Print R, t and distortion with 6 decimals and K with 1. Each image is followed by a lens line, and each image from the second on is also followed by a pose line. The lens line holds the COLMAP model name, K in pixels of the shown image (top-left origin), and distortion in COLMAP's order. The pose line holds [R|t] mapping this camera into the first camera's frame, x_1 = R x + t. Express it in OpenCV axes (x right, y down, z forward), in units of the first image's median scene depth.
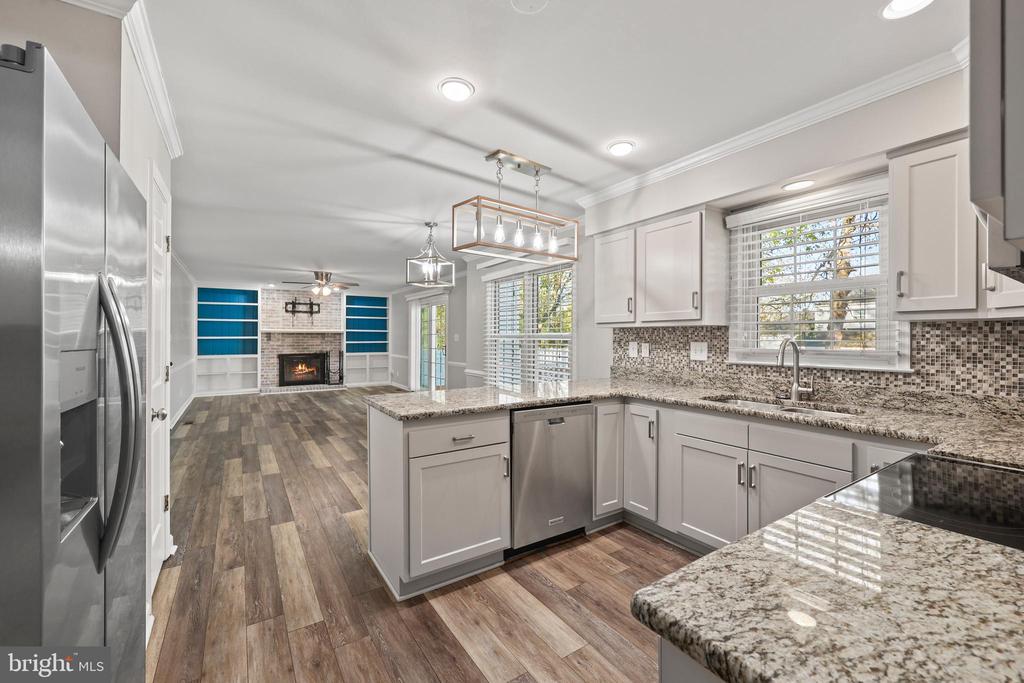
lens RADIAL K [[417.7, 0, 511.8], [0, 417.7, 338.9], [0, 0, 1]] dist [-0.000267, -0.000152]
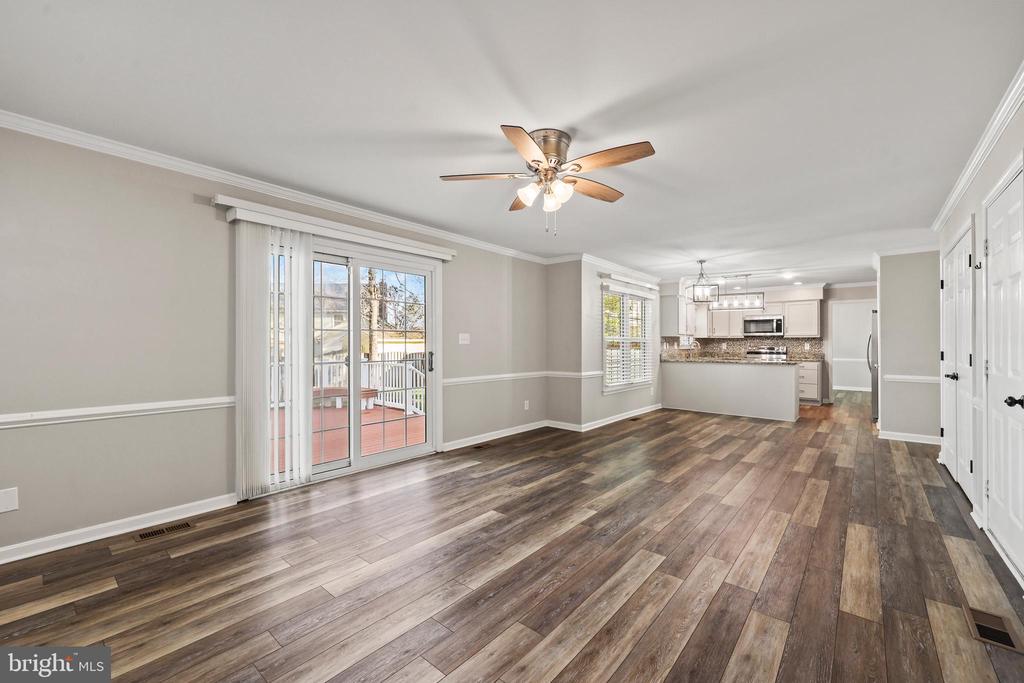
lens RADIAL K [[417.7, 0, 514.7], [0, 417.7, 344.3], [0, 0, 1]] dist [-0.000267, -0.000152]
pose [[-0.285718, 0.000425, 0.958314, -0.666007], [0.004437, 0.999990, 0.000880, 0.004660], [-0.958304, 0.004503, -0.285717, 0.971384]]
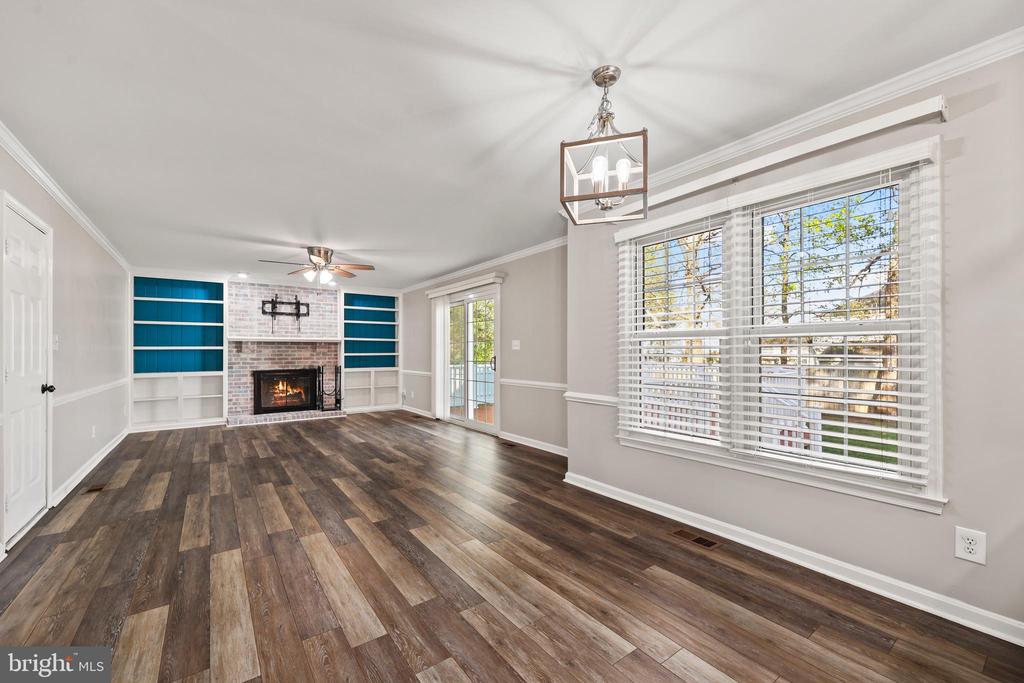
lens RADIAL K [[417.7, 0, 515.1], [0, 417.7, 351.5], [0, 0, 1]] dist [-0.000267, -0.000152]
pose [[0.998602, -0.005888, 0.052526, -0.148911], [0.006202, 0.999964, -0.005821, 0.011013], [-0.052490, 0.006138, 0.998603, 0.264450]]
